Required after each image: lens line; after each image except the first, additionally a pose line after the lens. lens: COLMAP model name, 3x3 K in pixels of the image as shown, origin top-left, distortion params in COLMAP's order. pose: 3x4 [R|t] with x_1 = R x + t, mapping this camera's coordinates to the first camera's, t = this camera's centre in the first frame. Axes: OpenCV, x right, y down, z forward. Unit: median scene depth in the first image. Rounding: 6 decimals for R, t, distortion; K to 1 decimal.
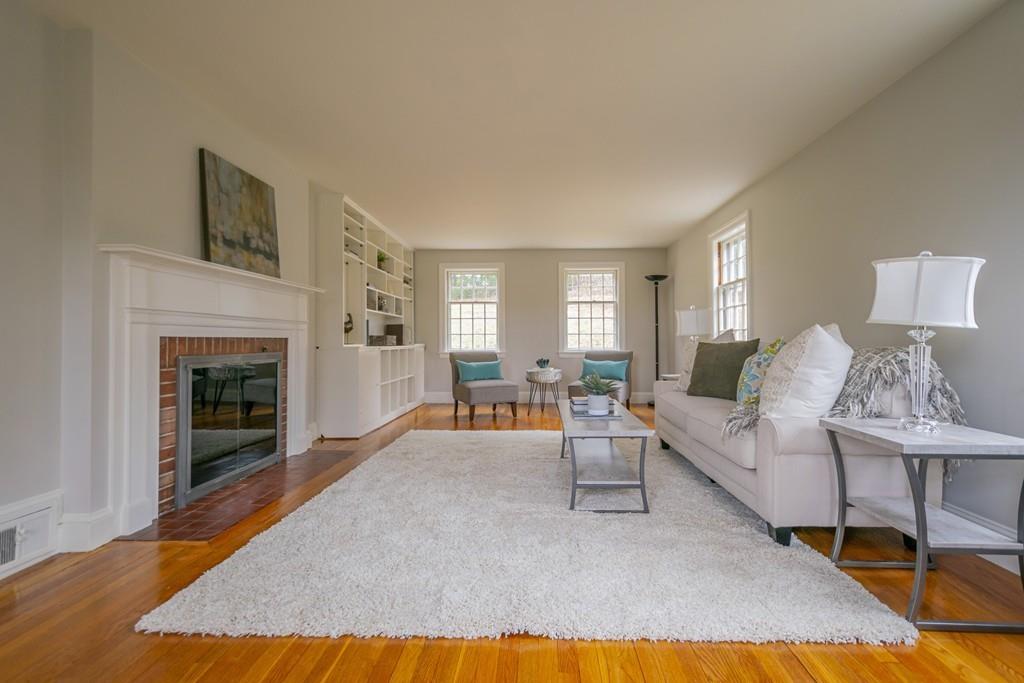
lens RADIAL K [[455.6, 0, 525.0], [0, 455.6, 336.7], [0, 0, 1]] dist [0.012584, -0.000069]
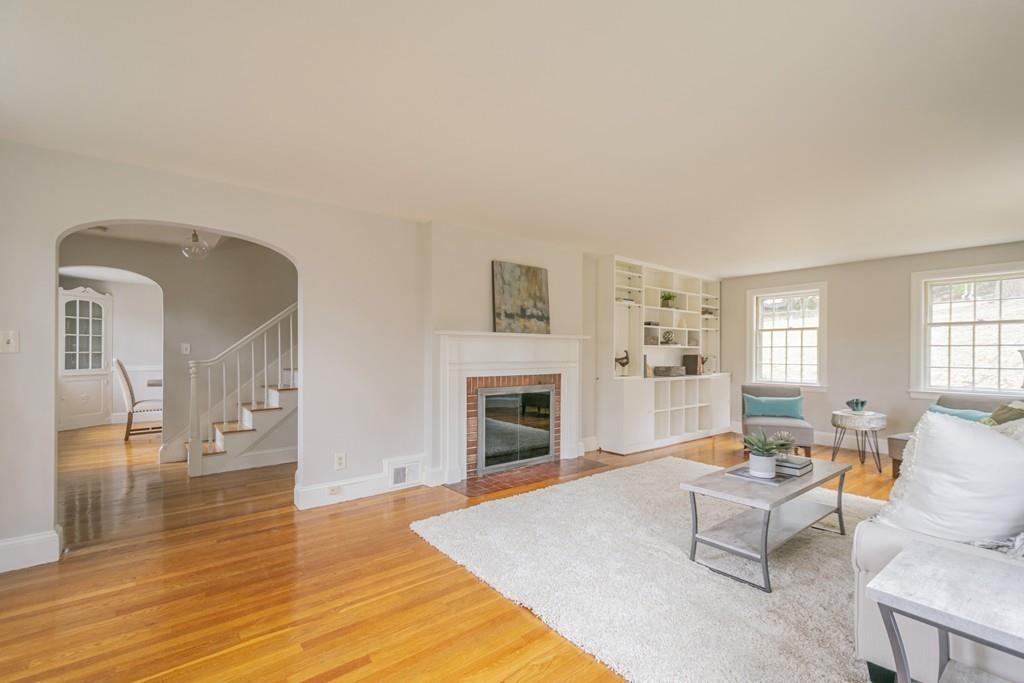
lens RADIAL K [[446.5, 0, 519.6], [0, 446.5, 355.2], [0, 0, 1]] dist [0.011089, 0.000088]
pose [[0.653311, 0.008977, -0.757036, 0.508549], [0.002159, 0.999904, 0.013721, -0.086332], [0.757086, -0.010599, 0.653229, 0.026750]]
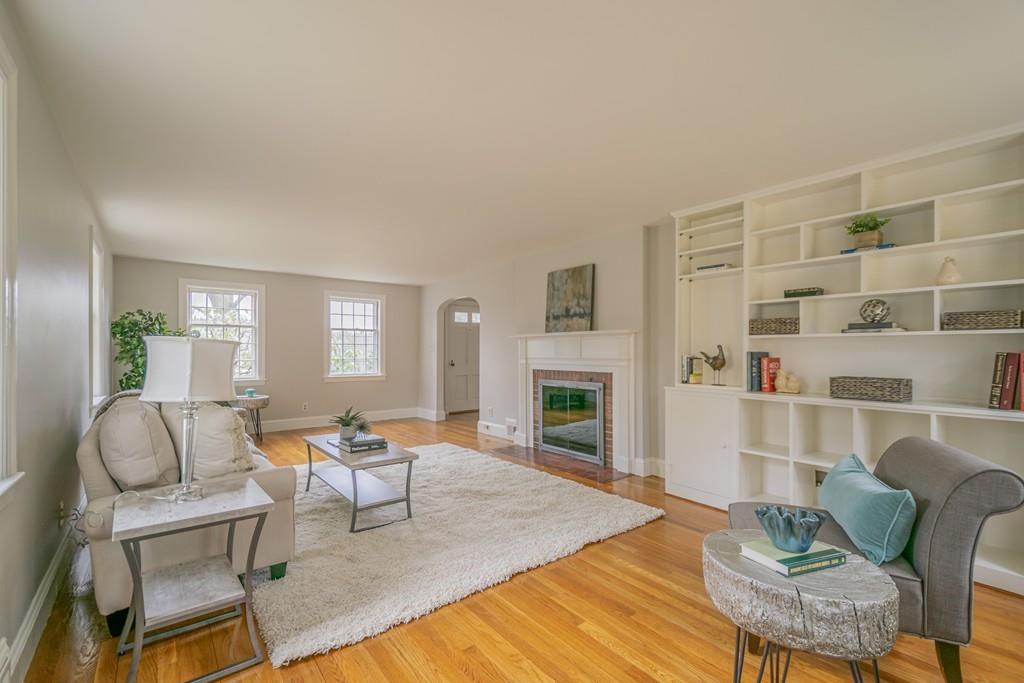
lens RADIAL K [[446.5, 0, 519.6], [0, 446.5, 355.2], [0, 0, 1]] dist [0.011089, 0.000088]
pose [[-0.755702, 0.009805, -0.654842, 0.570278], [0.009562, 0.999947, 0.003937, -0.063232], [0.654845, -0.003287, -0.755756, 2.115987]]
